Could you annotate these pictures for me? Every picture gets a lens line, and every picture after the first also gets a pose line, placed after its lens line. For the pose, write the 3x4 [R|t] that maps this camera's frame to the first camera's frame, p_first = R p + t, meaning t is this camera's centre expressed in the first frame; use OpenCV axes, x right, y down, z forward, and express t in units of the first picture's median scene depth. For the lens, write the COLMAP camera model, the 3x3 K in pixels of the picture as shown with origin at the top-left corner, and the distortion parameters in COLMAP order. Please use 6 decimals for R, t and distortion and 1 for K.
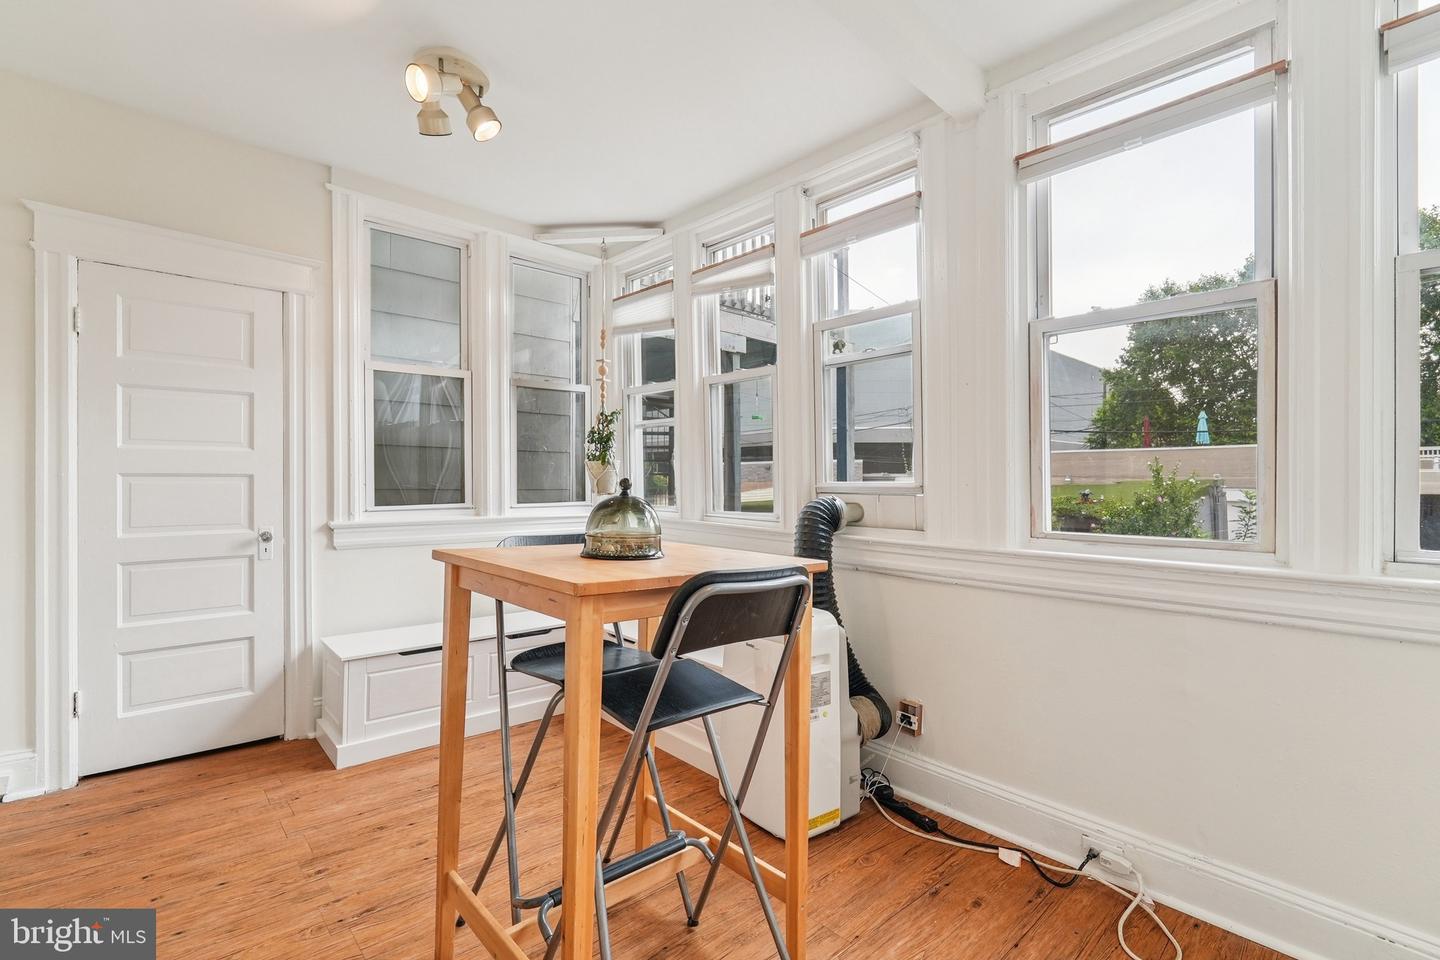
lens RADIAL K [[645.7, 0, 711.5], [0, 645.7, 478.6], [0, 0, 1]] dist [-0.013505, 0.004613]
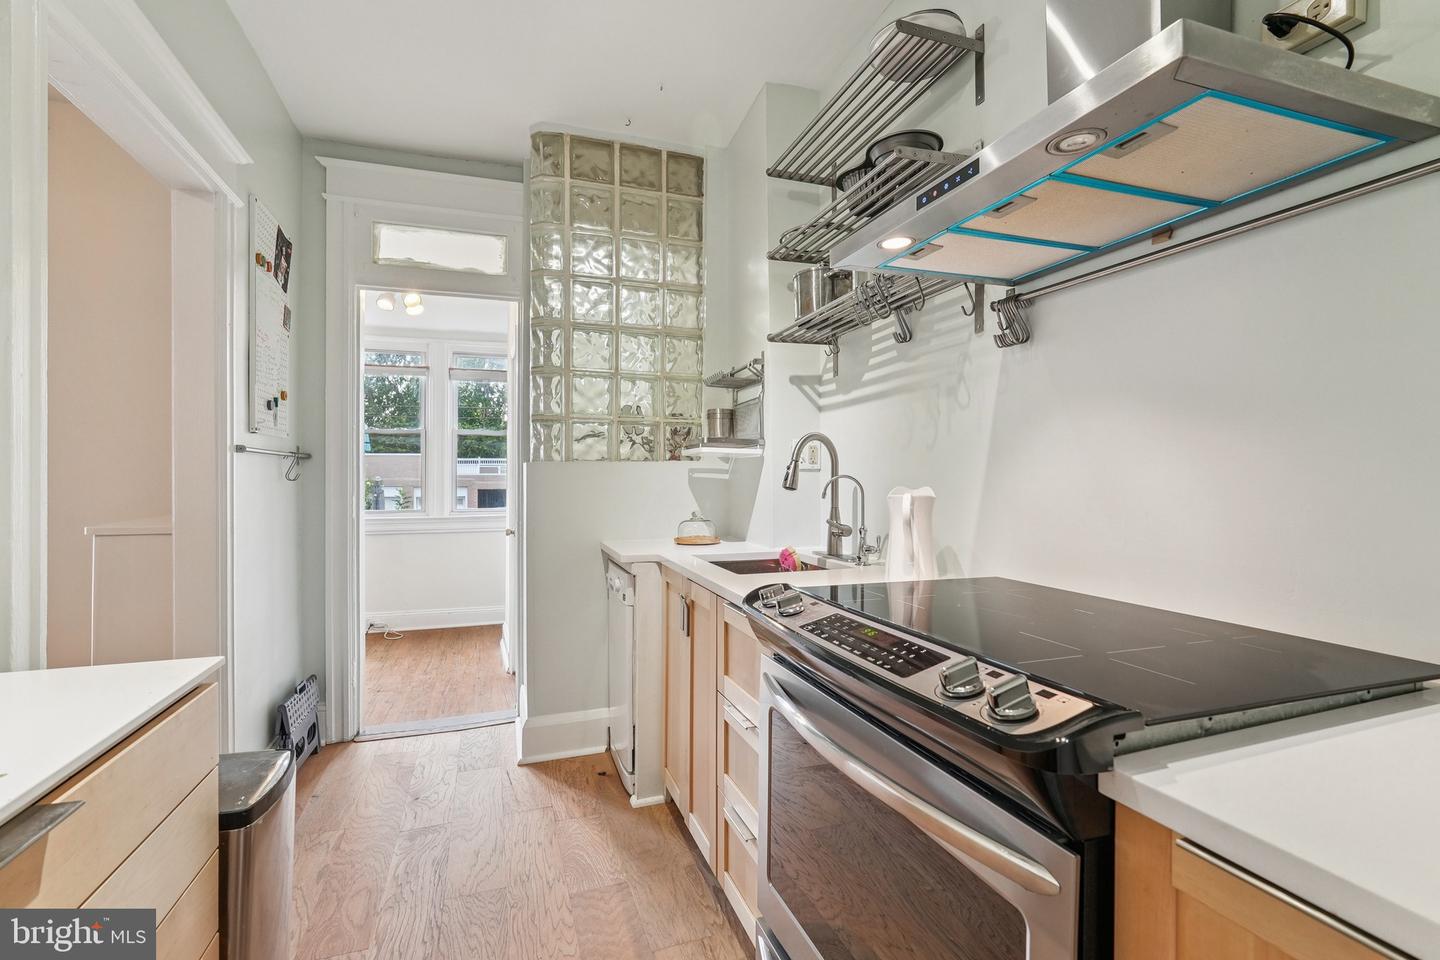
lens RADIAL K [[645.7, 0, 726.2], [0, 645.7, 478.8], [0, 0, 1]] dist [-0.013505, 0.004613]
pose [[0.368627, 0.000223, 0.929577, -1.173775], [-0.003320, 0.999994, 0.001077, -0.042817], [-0.929571, -0.003483, 0.368626, -1.197052]]
